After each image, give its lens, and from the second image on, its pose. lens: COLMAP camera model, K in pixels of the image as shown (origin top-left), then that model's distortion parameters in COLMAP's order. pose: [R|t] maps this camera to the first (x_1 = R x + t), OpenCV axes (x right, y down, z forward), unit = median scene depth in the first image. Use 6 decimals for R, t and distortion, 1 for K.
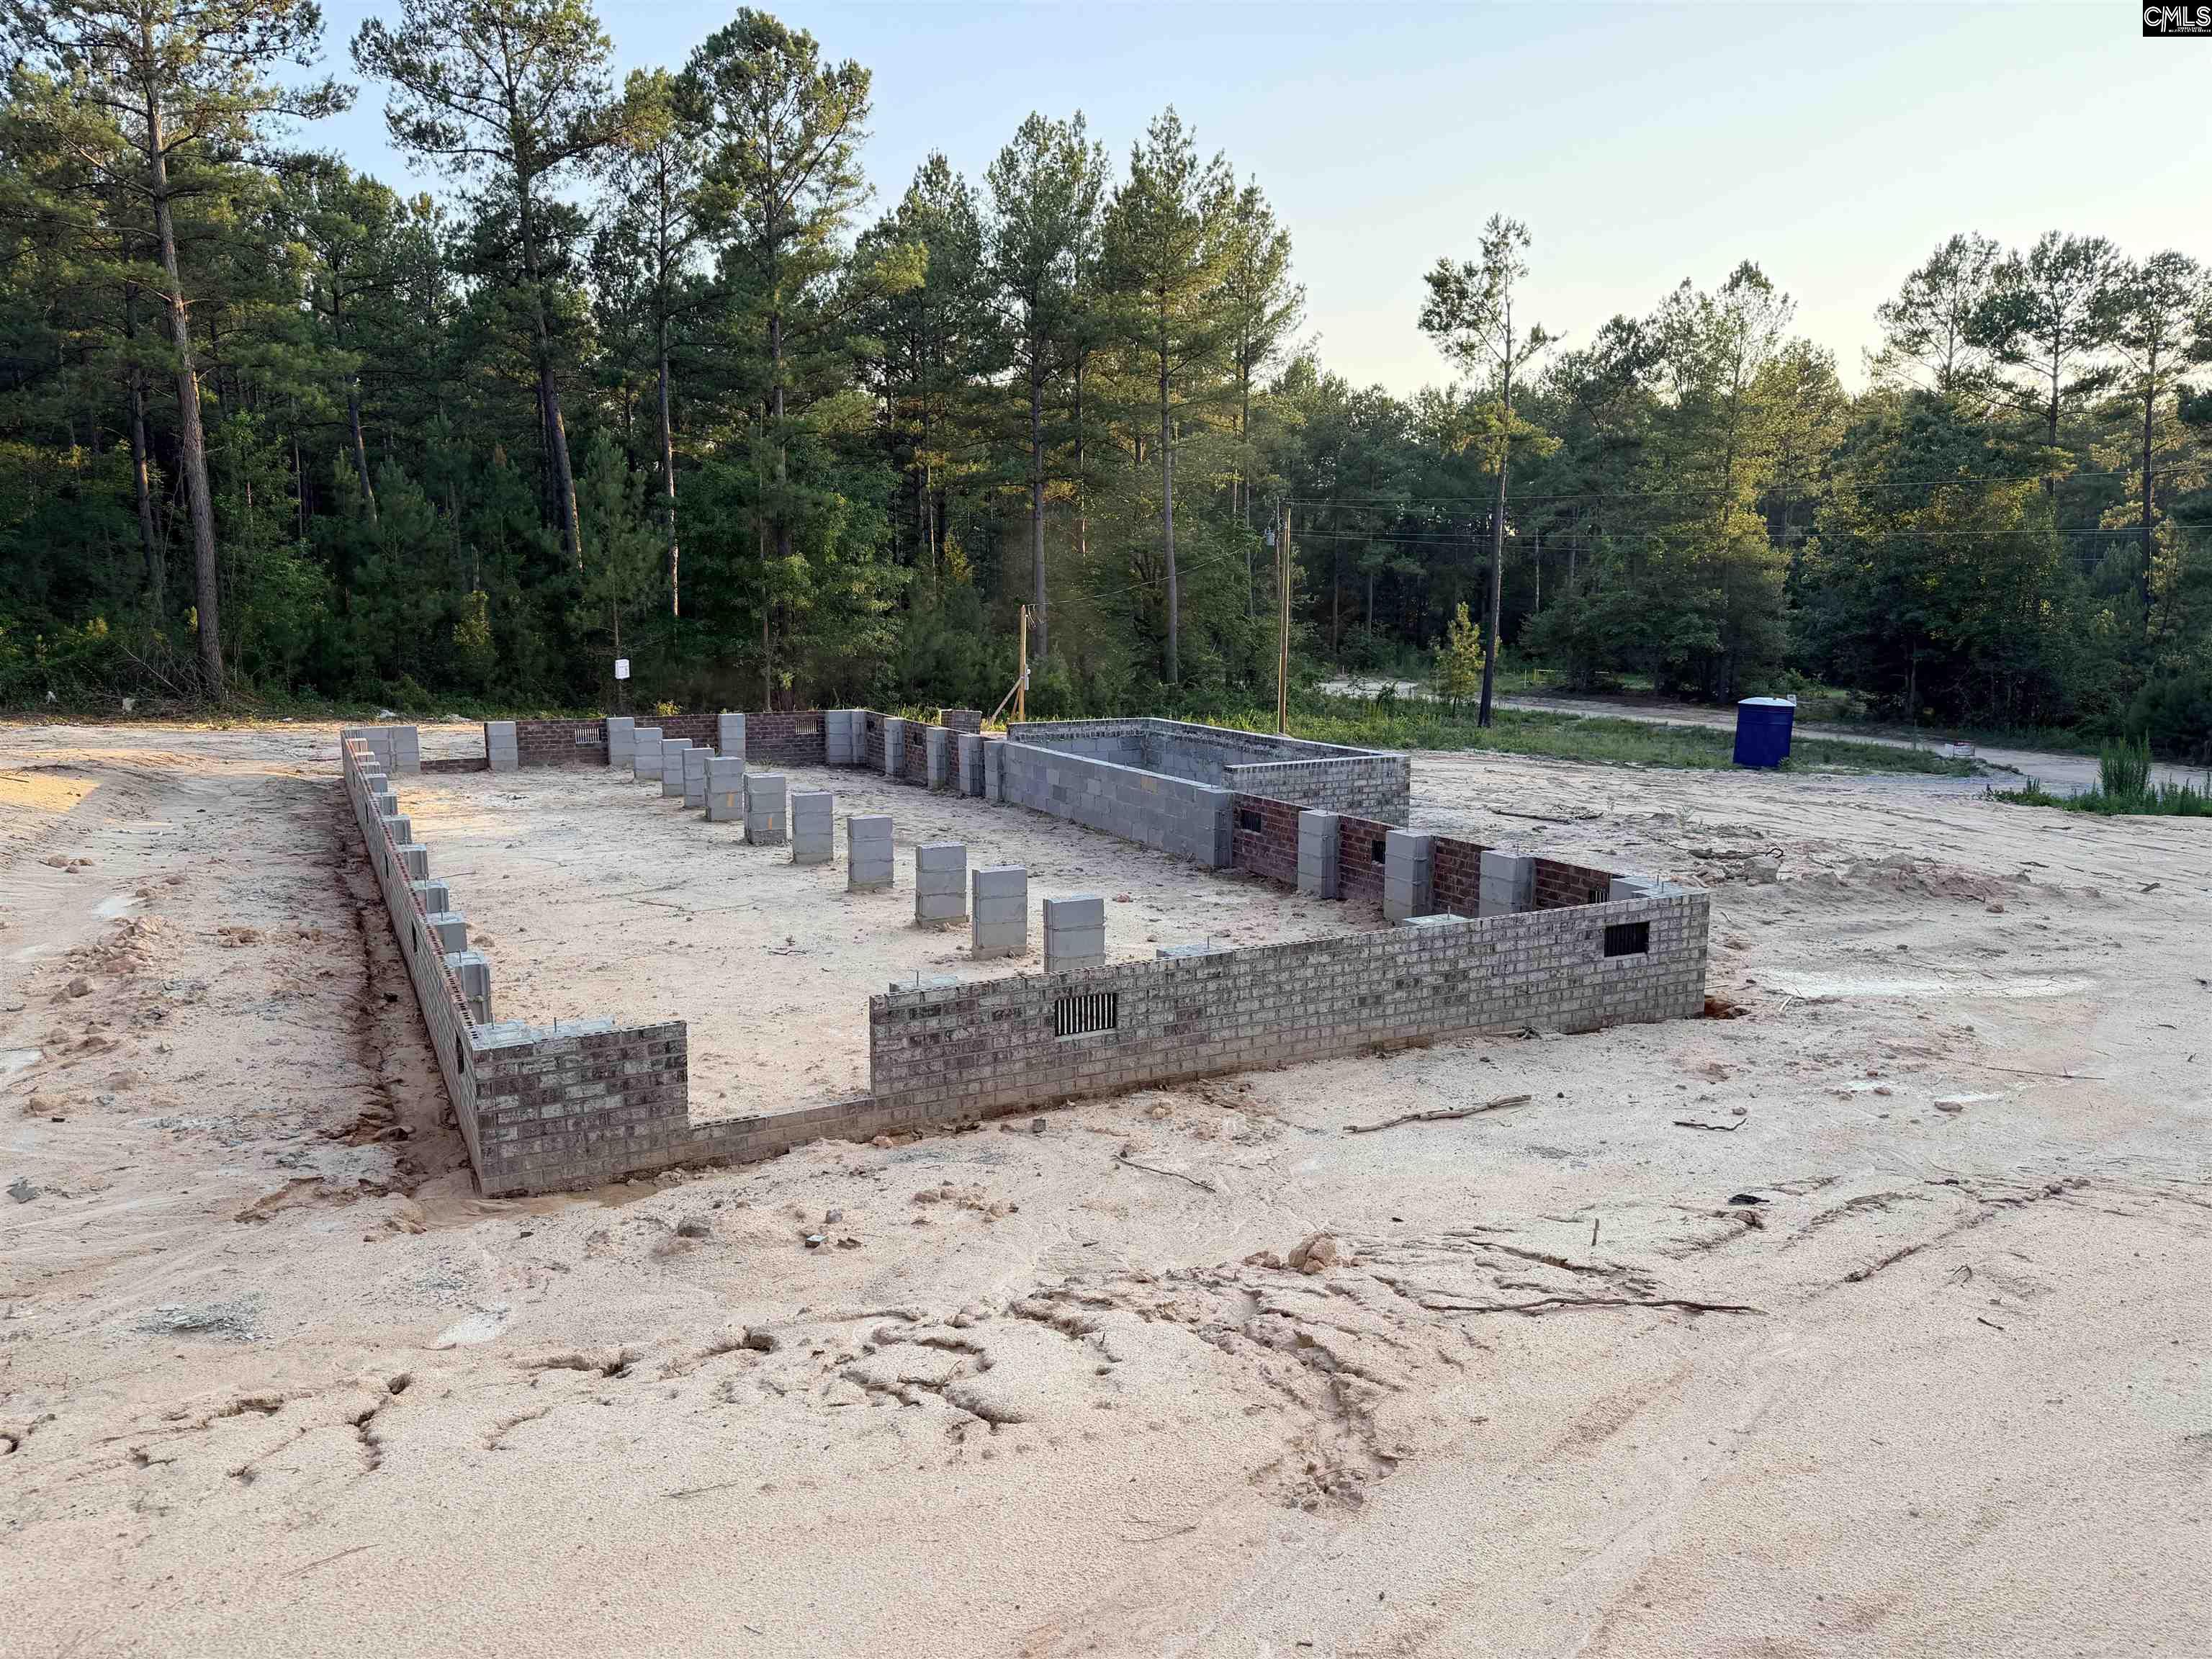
lens RADIAL K [[1581.6, 0, 1106.0], [0, 1581.6, 829.5], [0, 0, 1]] dist [0.148553, -0.187670]
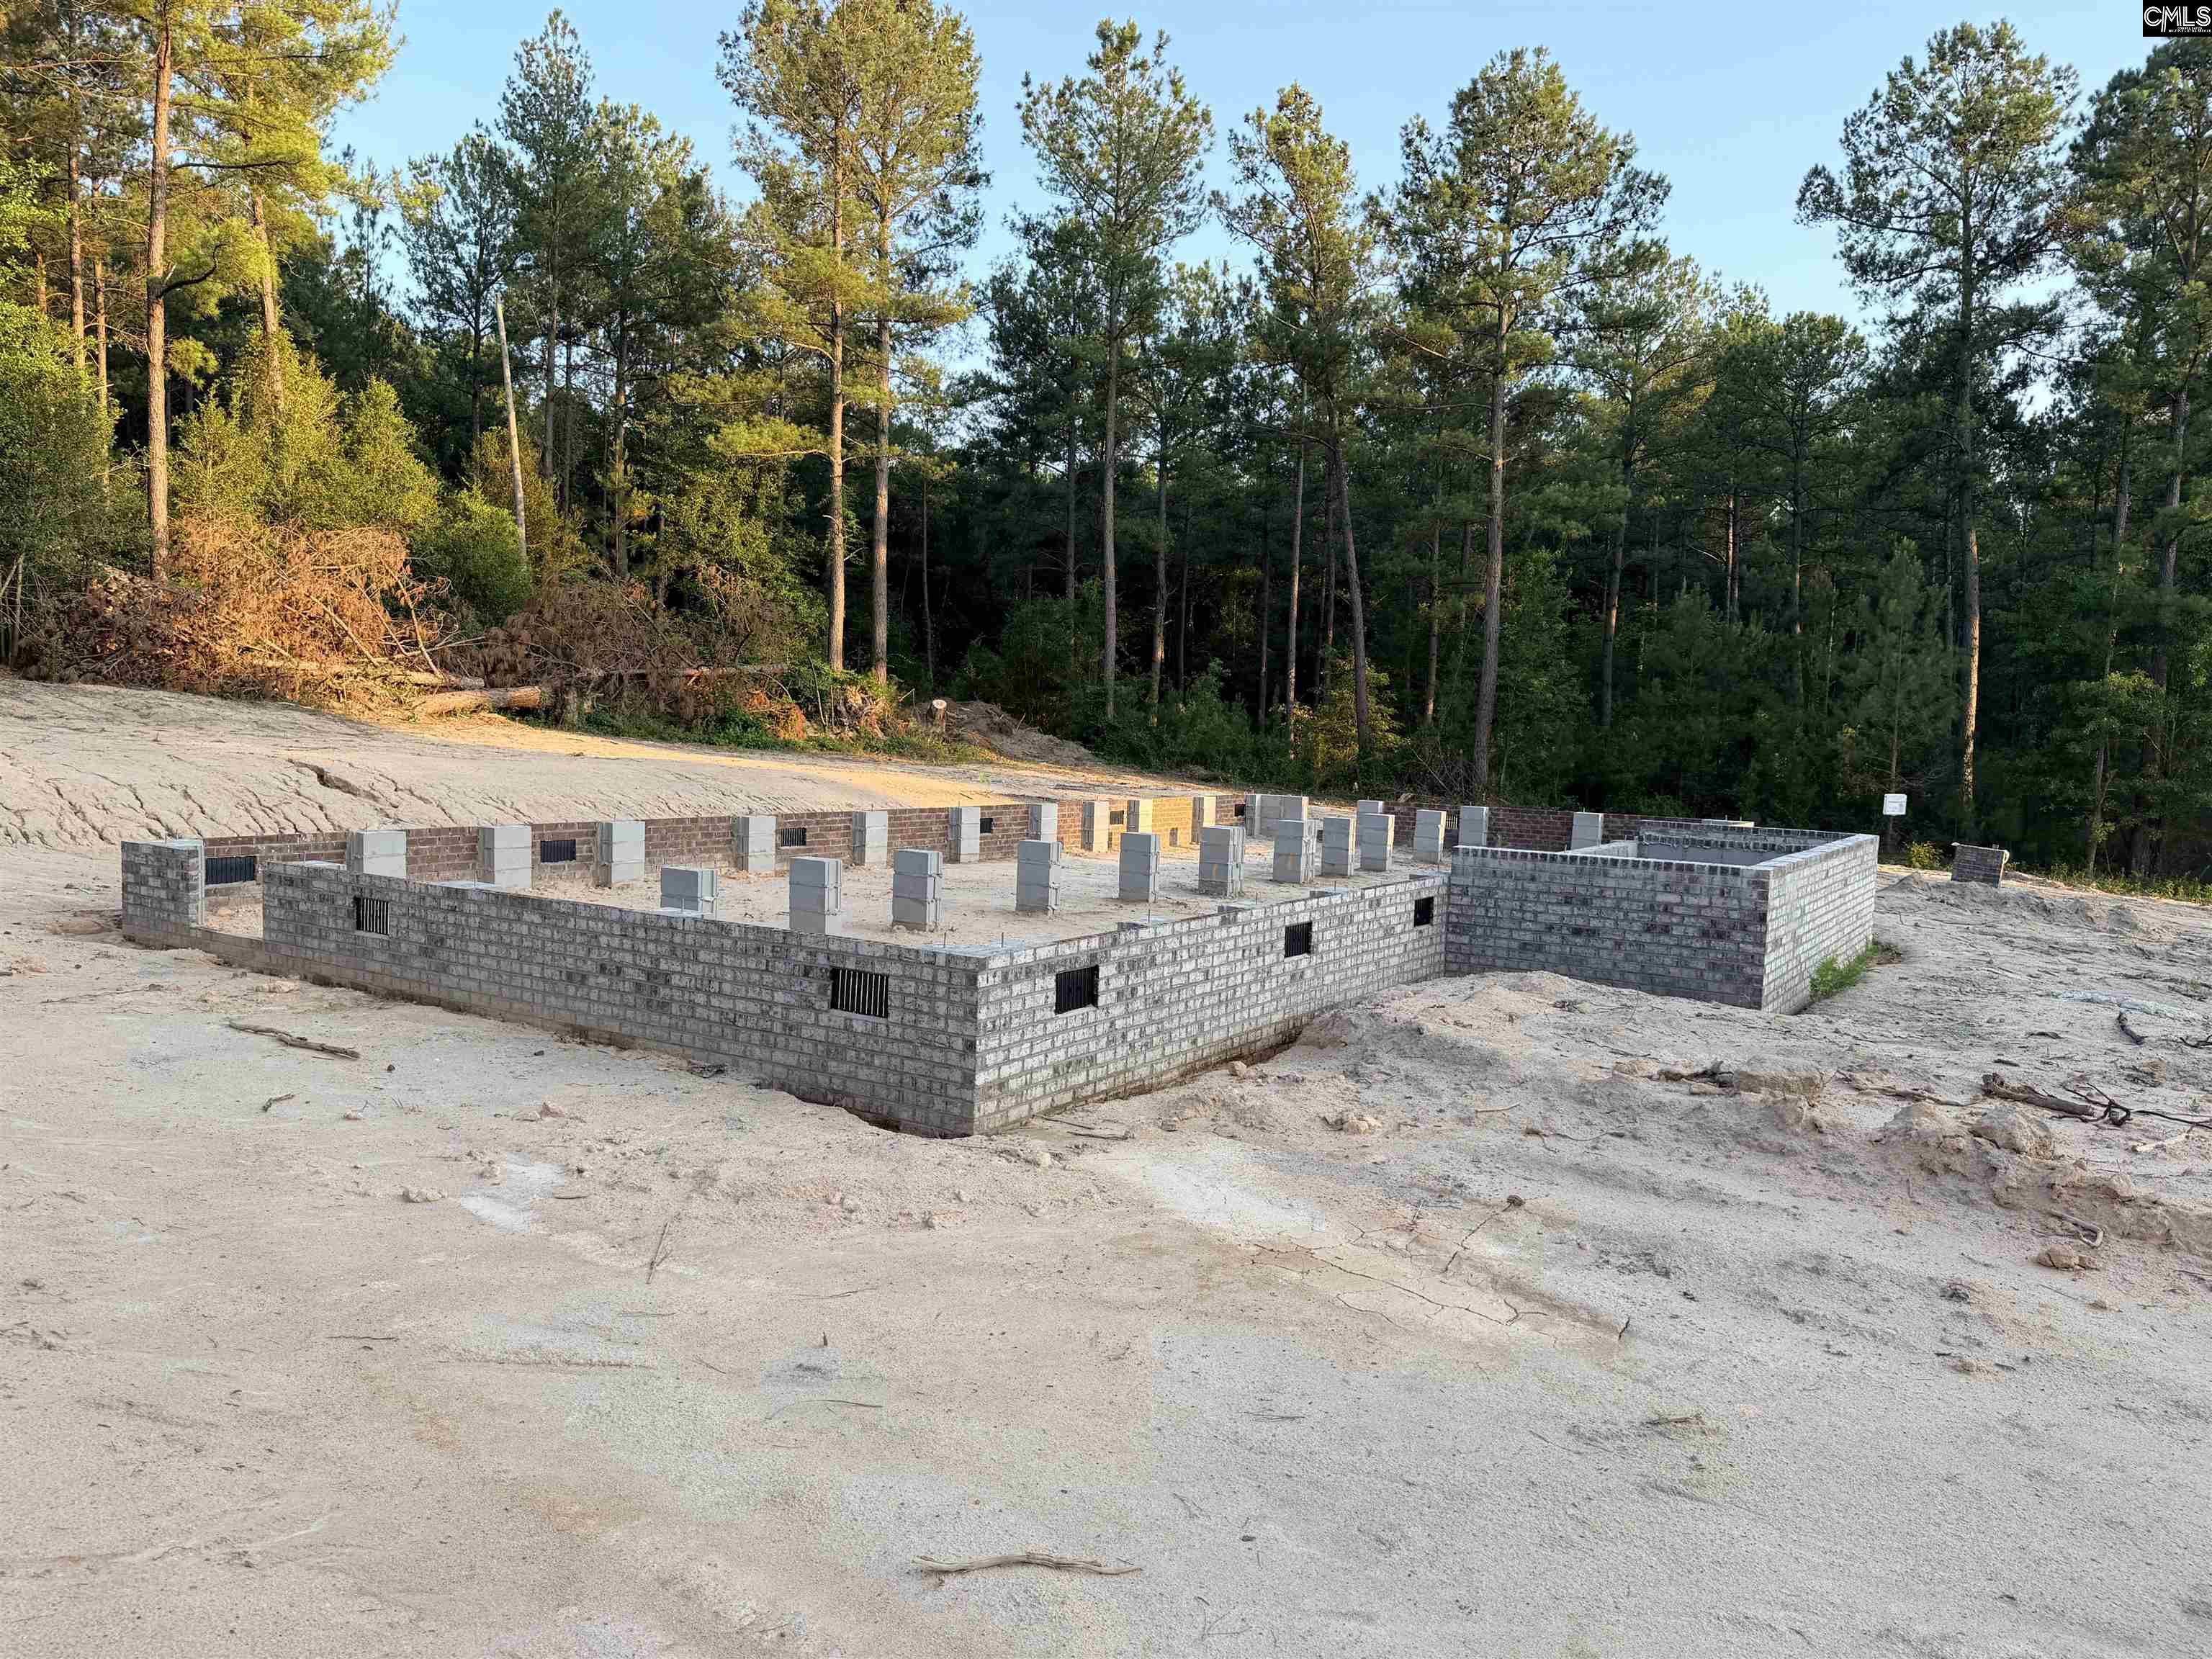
lens RADIAL K [[1581.6, 0, 1106.0], [0, 1581.6, 829.5], [0, 0, 1]] dist [0.148553, -0.187670]
pose [[0.470822, 0.072737, -0.879225, 1.005813], [-0.169424, 0.985500, -0.009197, -0.017867], [0.865807, 0.153292, 0.476319, 0.729572]]
